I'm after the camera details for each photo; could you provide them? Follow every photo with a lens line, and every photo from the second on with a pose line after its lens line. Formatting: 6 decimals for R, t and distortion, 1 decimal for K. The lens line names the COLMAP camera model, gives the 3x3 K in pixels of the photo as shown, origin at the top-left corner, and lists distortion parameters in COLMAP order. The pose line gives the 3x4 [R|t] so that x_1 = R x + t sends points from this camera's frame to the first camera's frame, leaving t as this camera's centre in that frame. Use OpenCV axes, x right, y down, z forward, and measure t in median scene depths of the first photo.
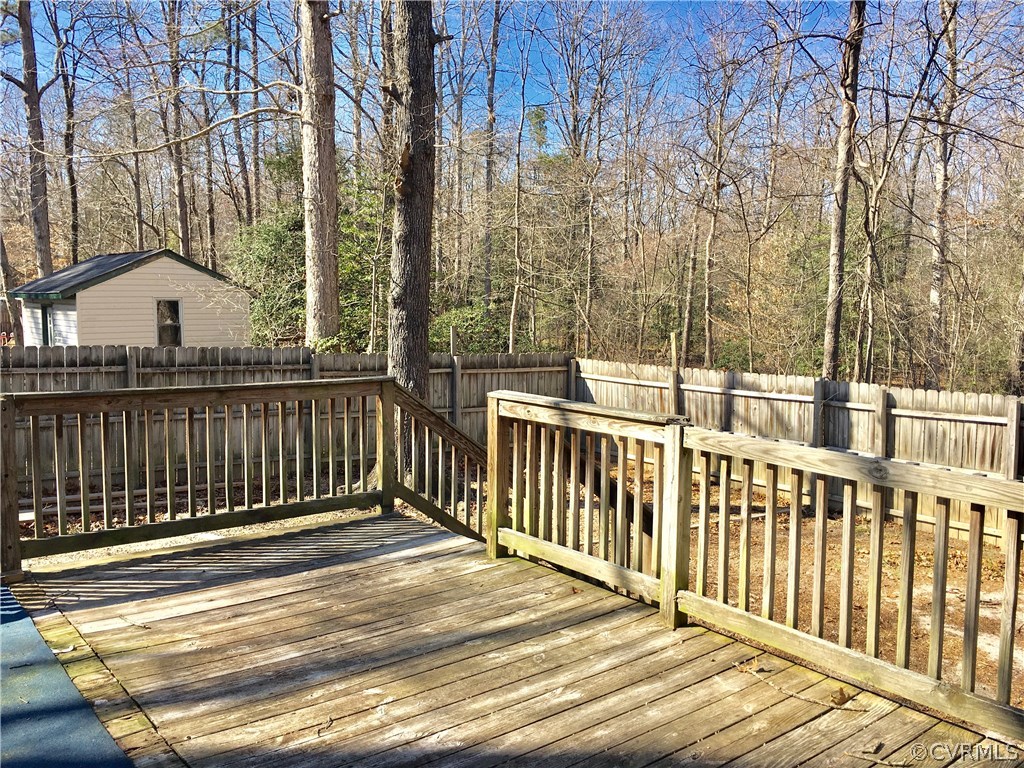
lens RADIAL K [[868.4, 0, 512.5], [0, 868.4, 384.0], [0, 0, 1]] dist [0.082189, -0.099846]
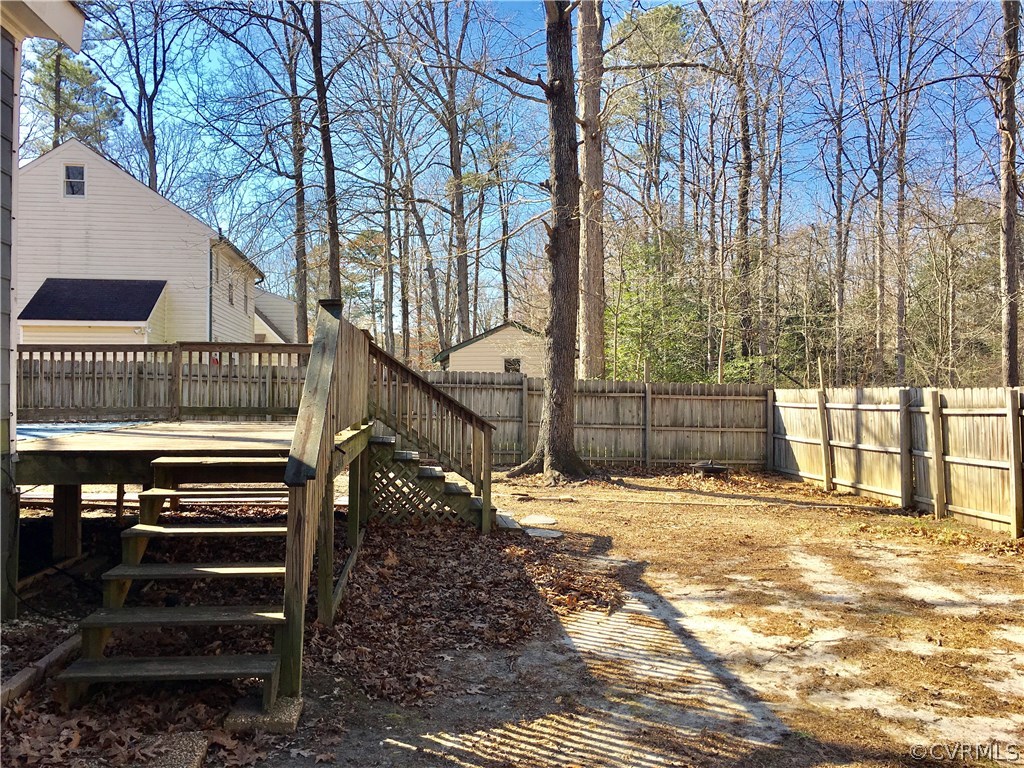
lens RADIAL K [[868.4, 0, 510.8], [0, 868.4, 384.7], [0, 0, 1]] dist [0.082189, -0.099846]
pose [[0.845452, -0.014418, -0.533856, 0.491928], [-0.042213, 0.994704, -0.093716, 0.107482], [0.532380, 0.101768, 0.840366, -0.163588]]
